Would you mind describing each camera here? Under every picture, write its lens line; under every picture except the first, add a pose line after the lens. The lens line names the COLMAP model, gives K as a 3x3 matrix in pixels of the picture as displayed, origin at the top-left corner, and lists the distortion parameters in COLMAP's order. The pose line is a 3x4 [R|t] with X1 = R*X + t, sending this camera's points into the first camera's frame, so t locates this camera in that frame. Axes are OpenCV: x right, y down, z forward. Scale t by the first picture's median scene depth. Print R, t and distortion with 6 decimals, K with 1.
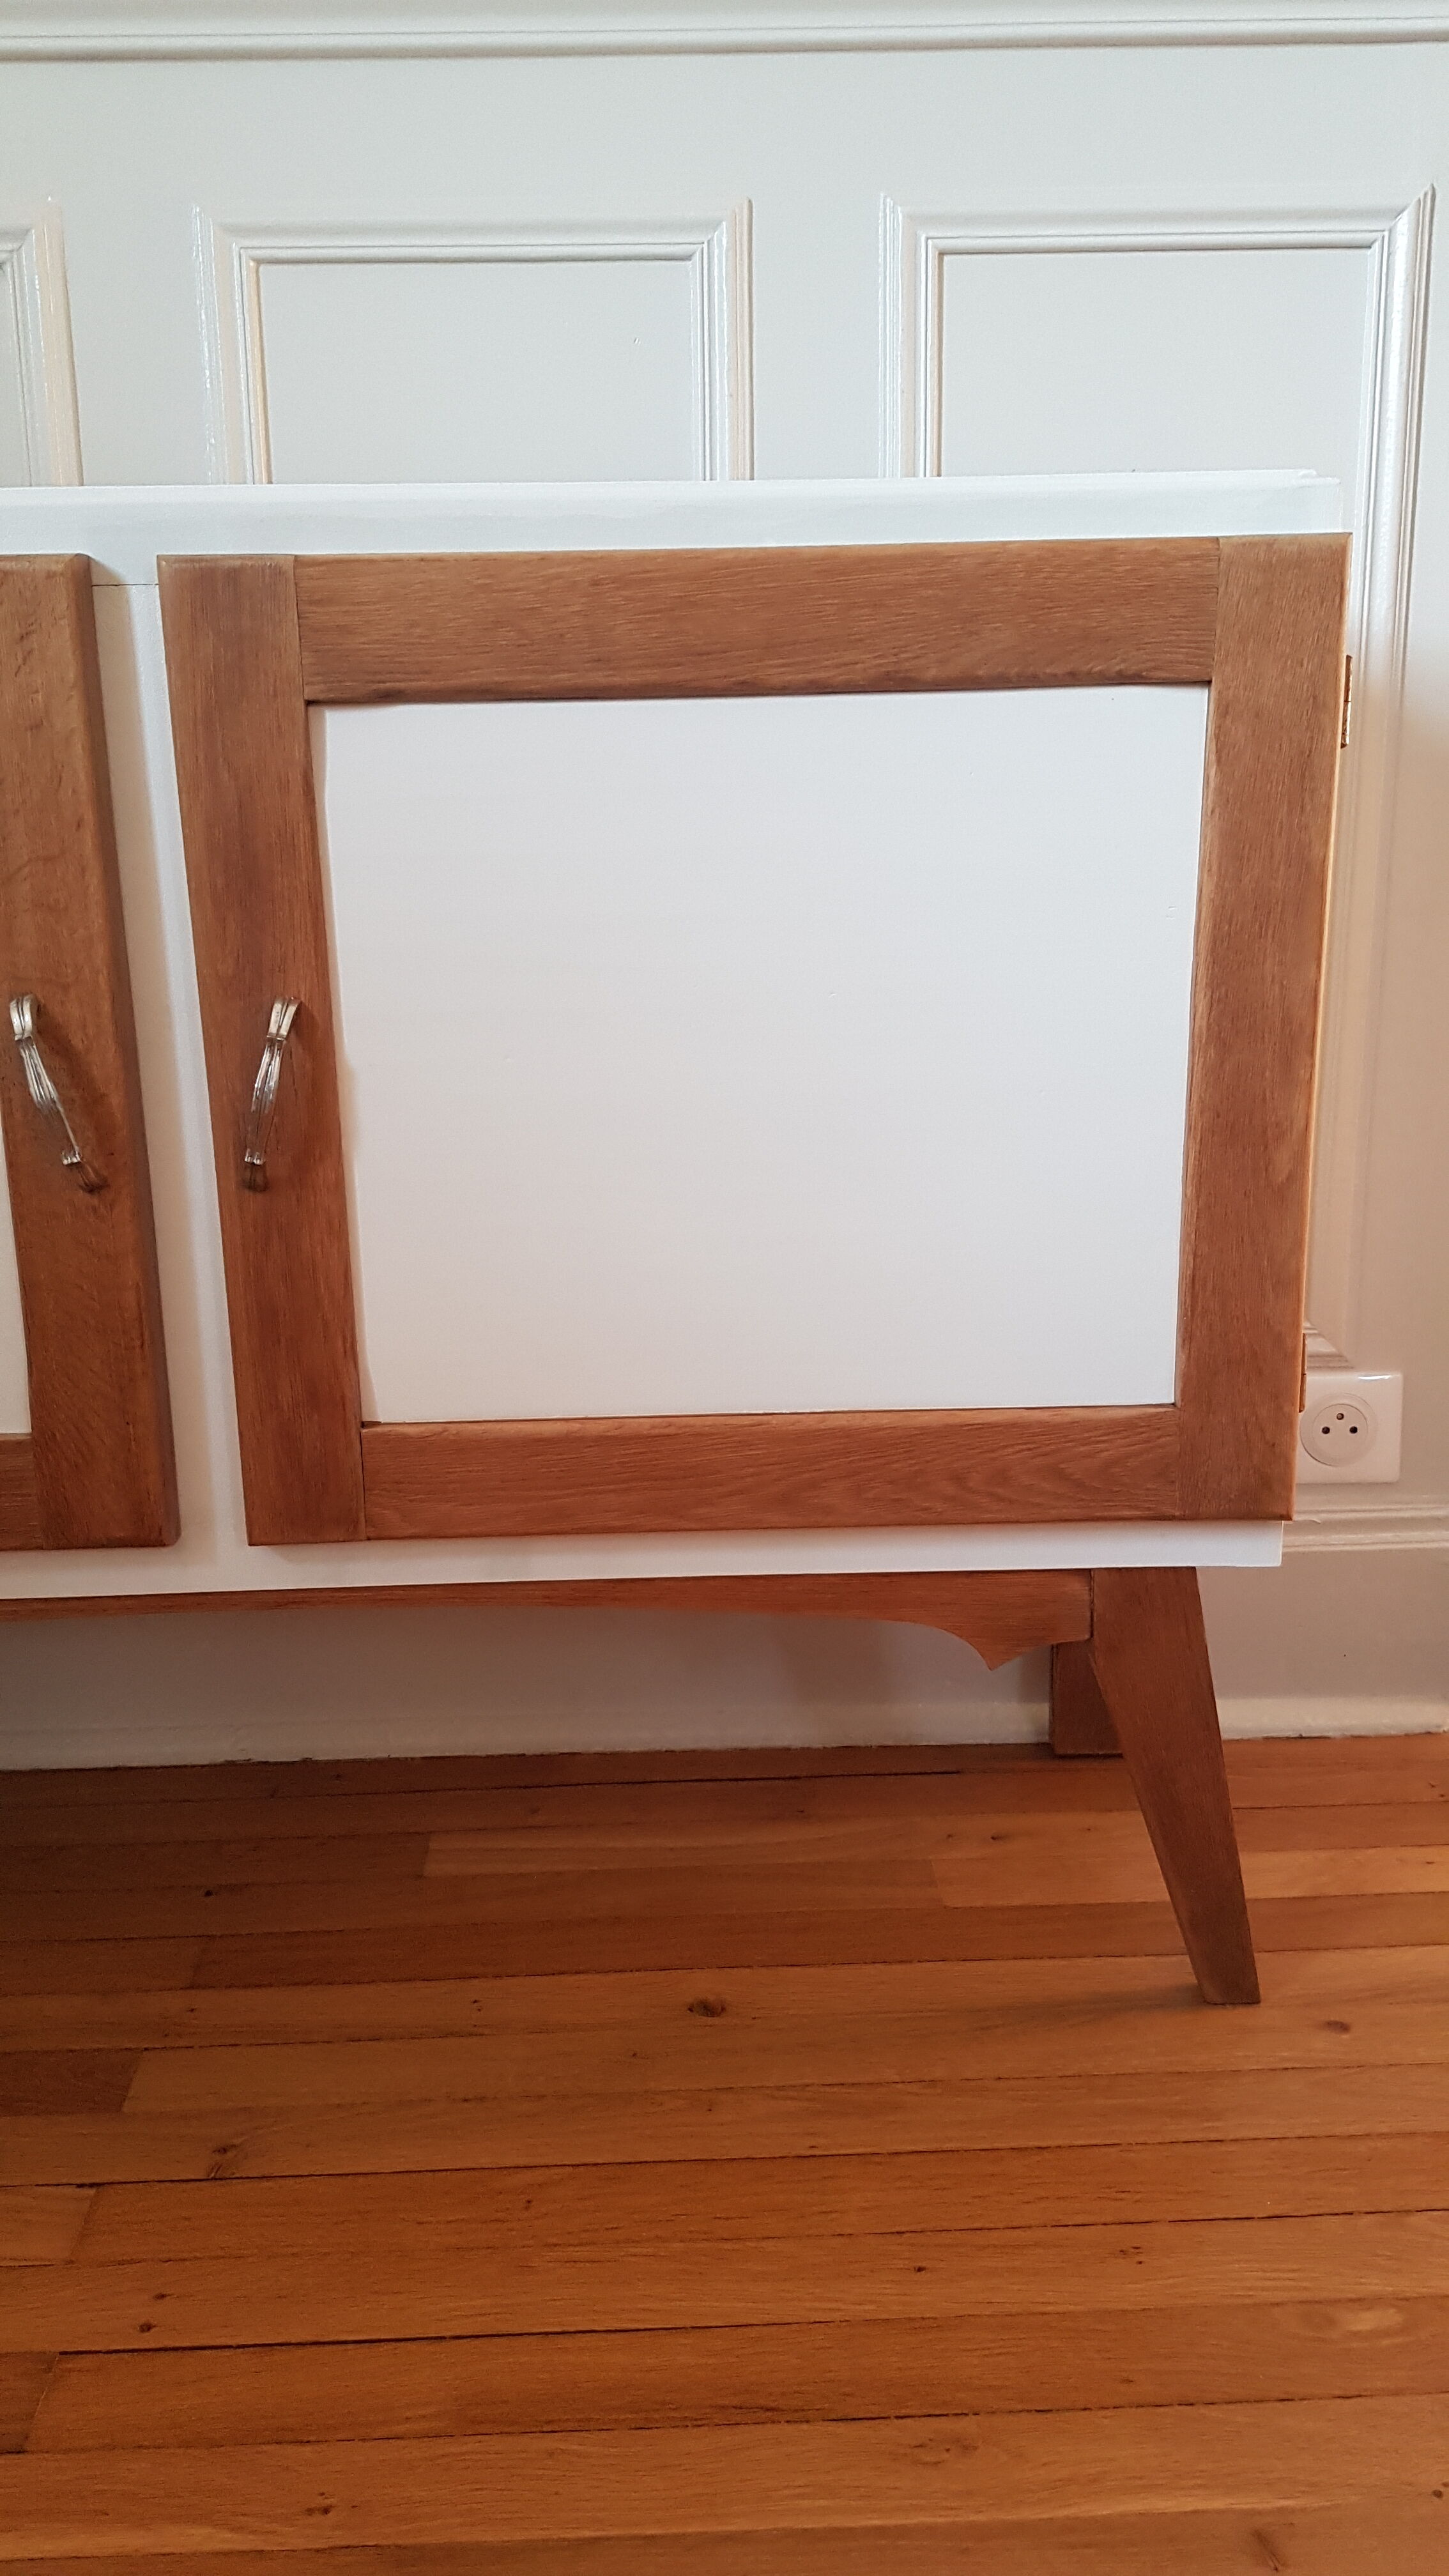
lens RADIAL K [[1991.0, 0, 730.9], [0, 1991.0, 1271.6], [0, 0, 1]] dist [0.241493, -0.483658]
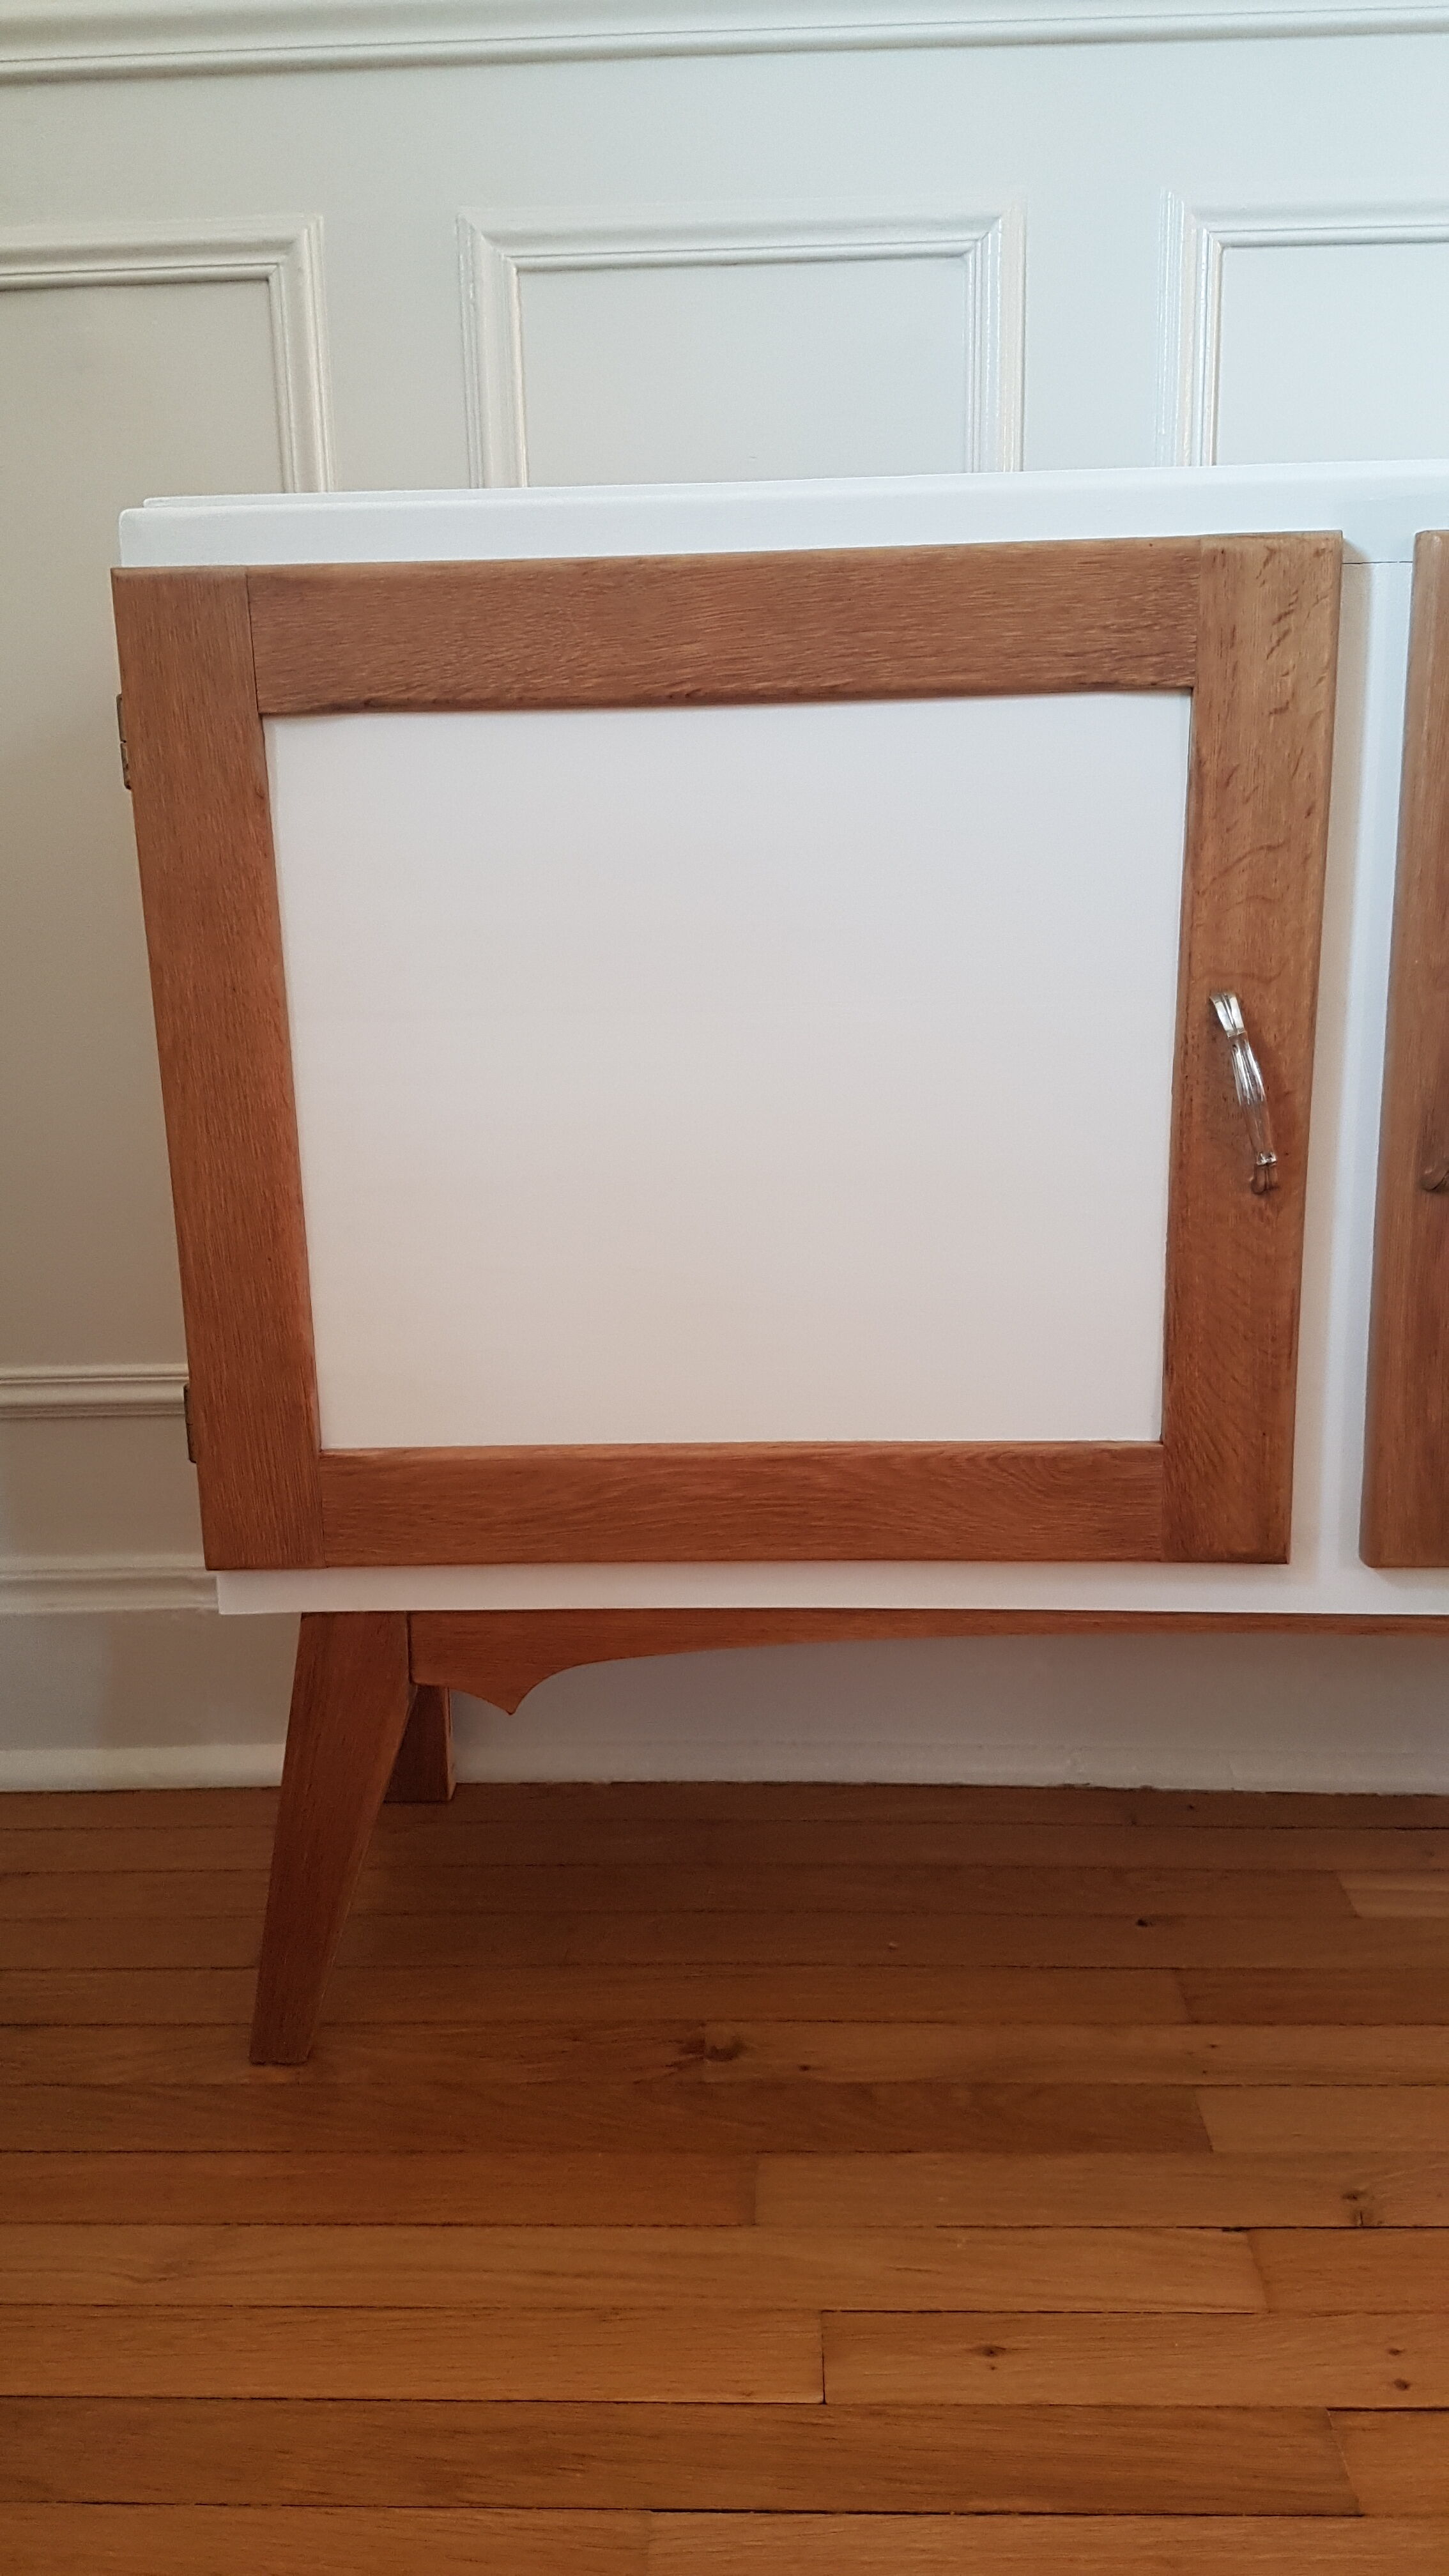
lens RADIAL K [[1991.0, 0, 730.9], [0, 1991.0, 1271.6], [0, 0, 1]] dist [0.241493, -0.483658]
pose [[0.997884, 0.010255, -0.064211, -0.467307], [-0.011097, 0.999857, -0.012773, 0.012071], [0.064071, 0.013458, 0.997855, 0.022175]]
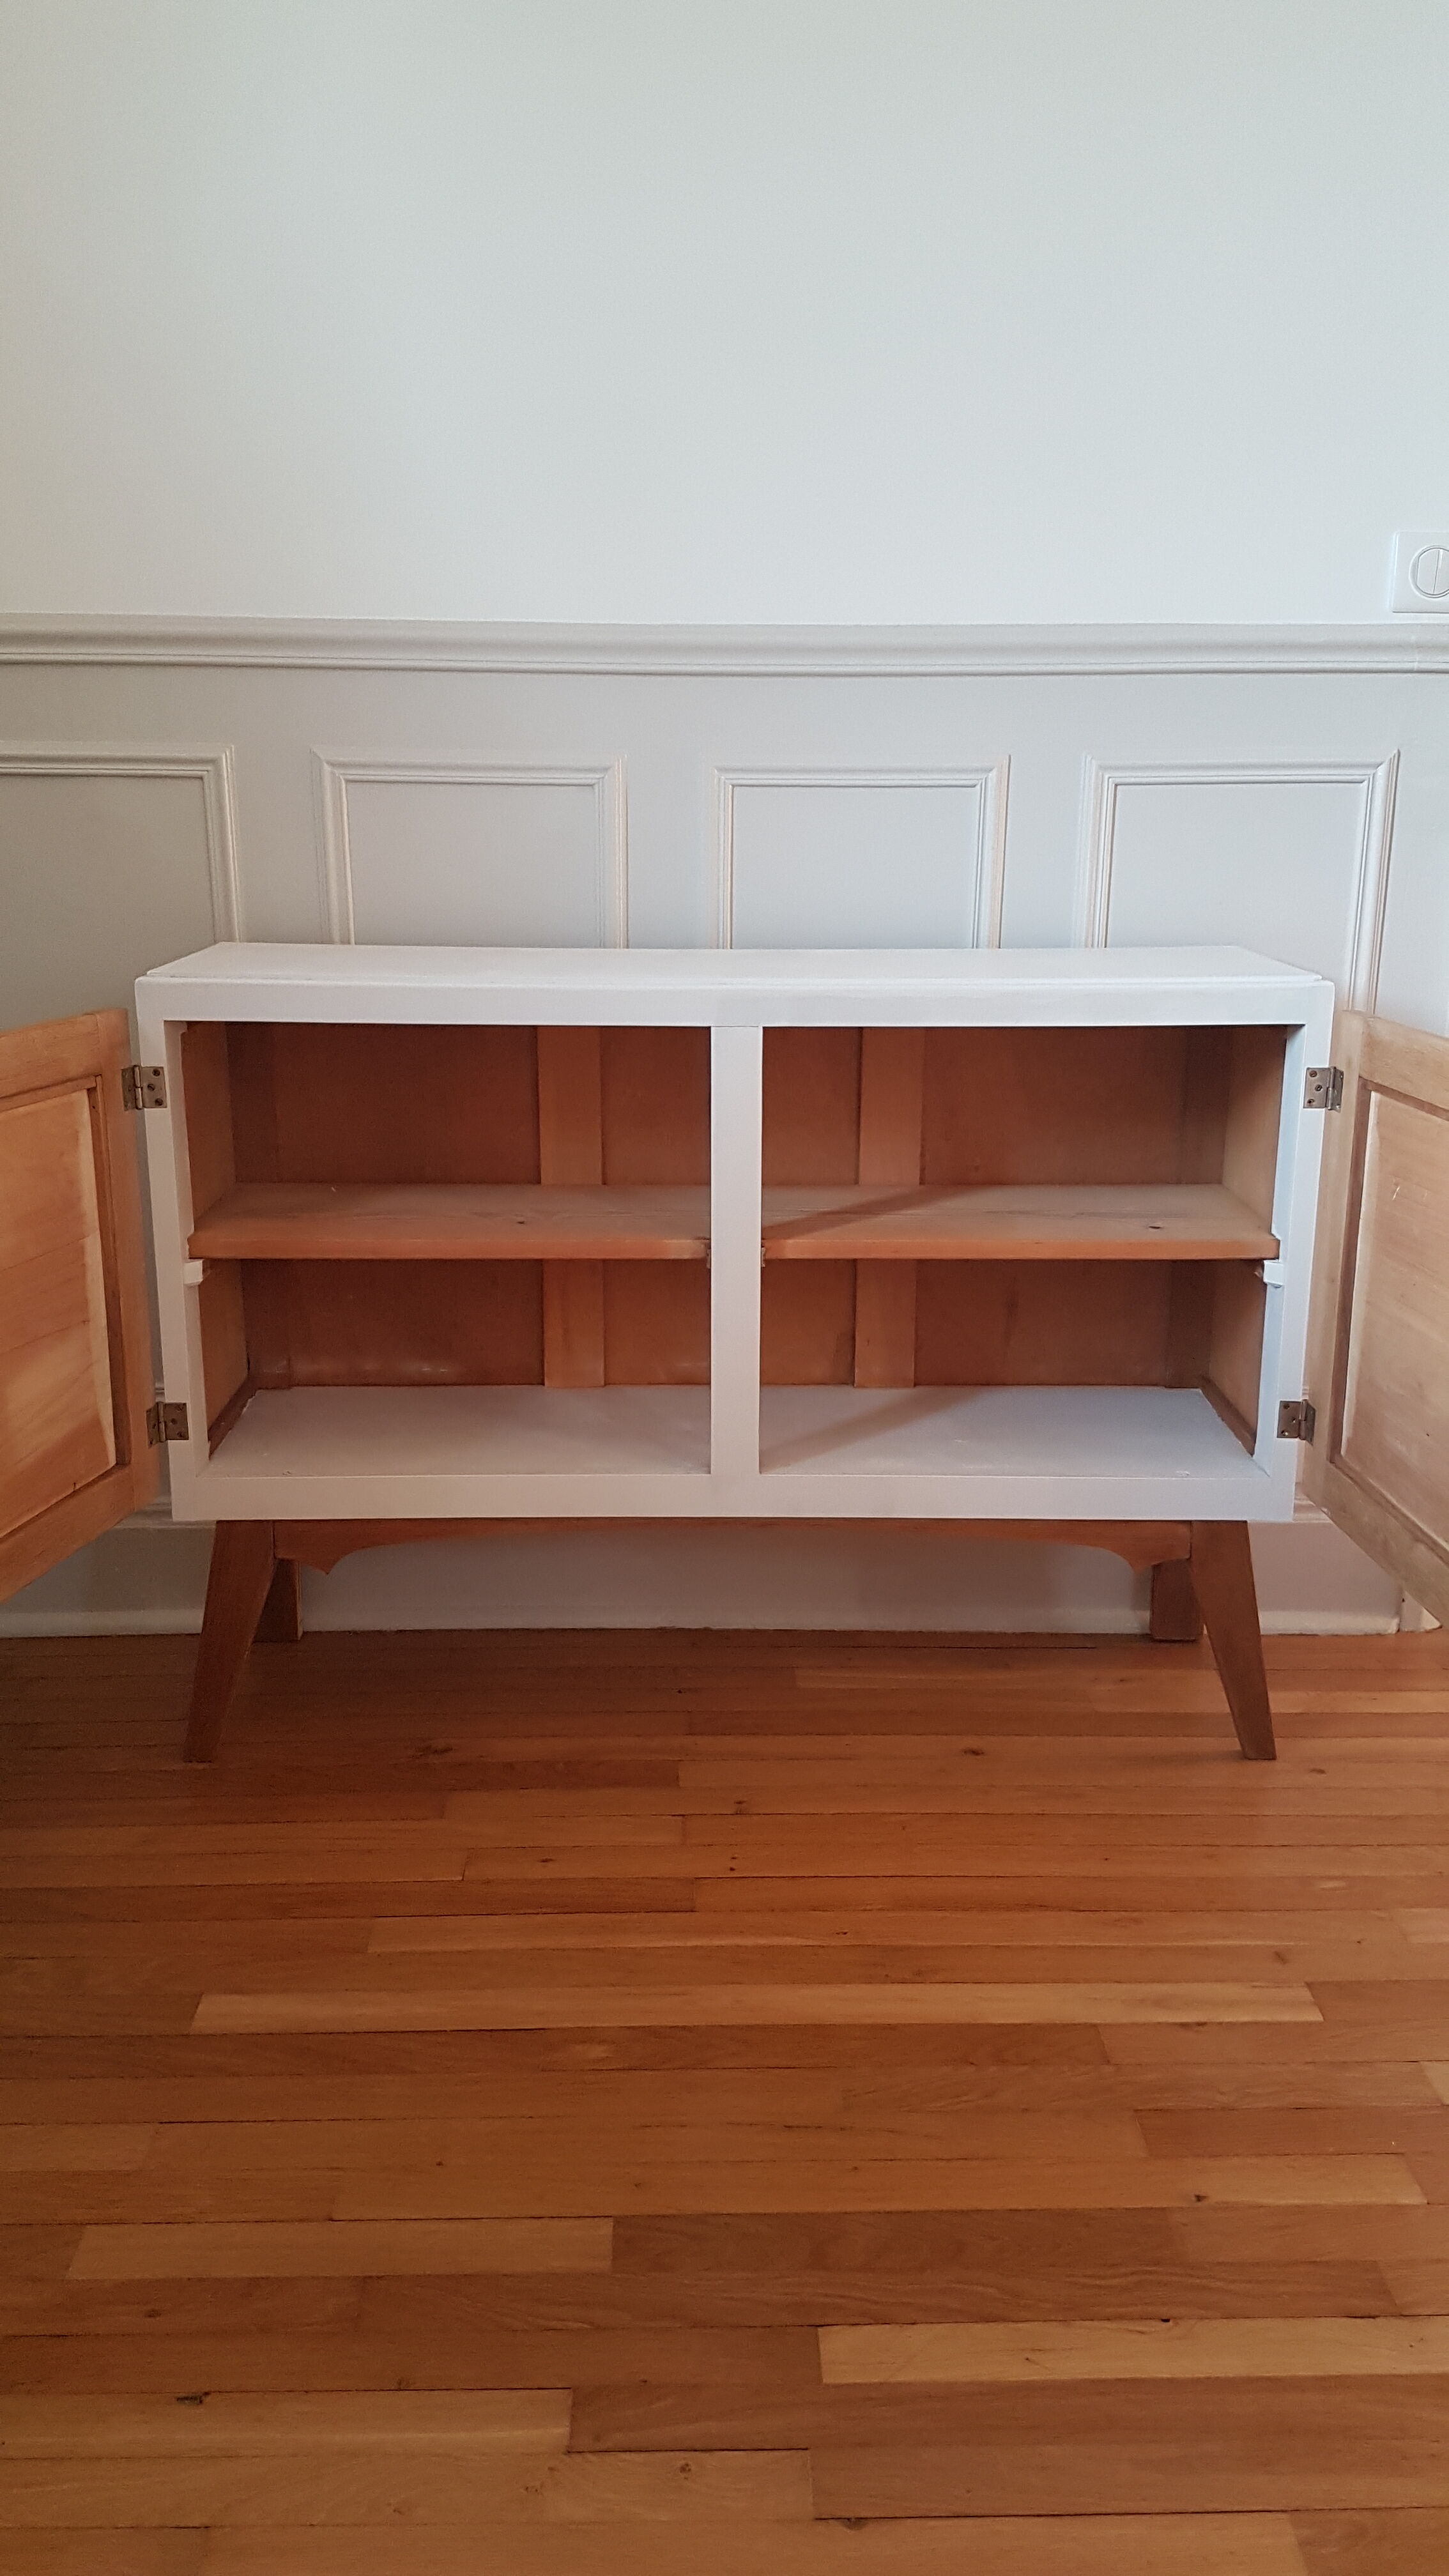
lens RADIAL K [[1991.0, 0, 730.9], [0, 1991.0, 1271.6], [0, 0, 1]] dist [0.241493, -0.483658]
pose [[0.999685, 0.023912, -0.007649, -0.246011], [-0.023940, 0.999707, -0.003530, -0.069327], [0.007562, 0.003712, 0.999965, -0.903691]]
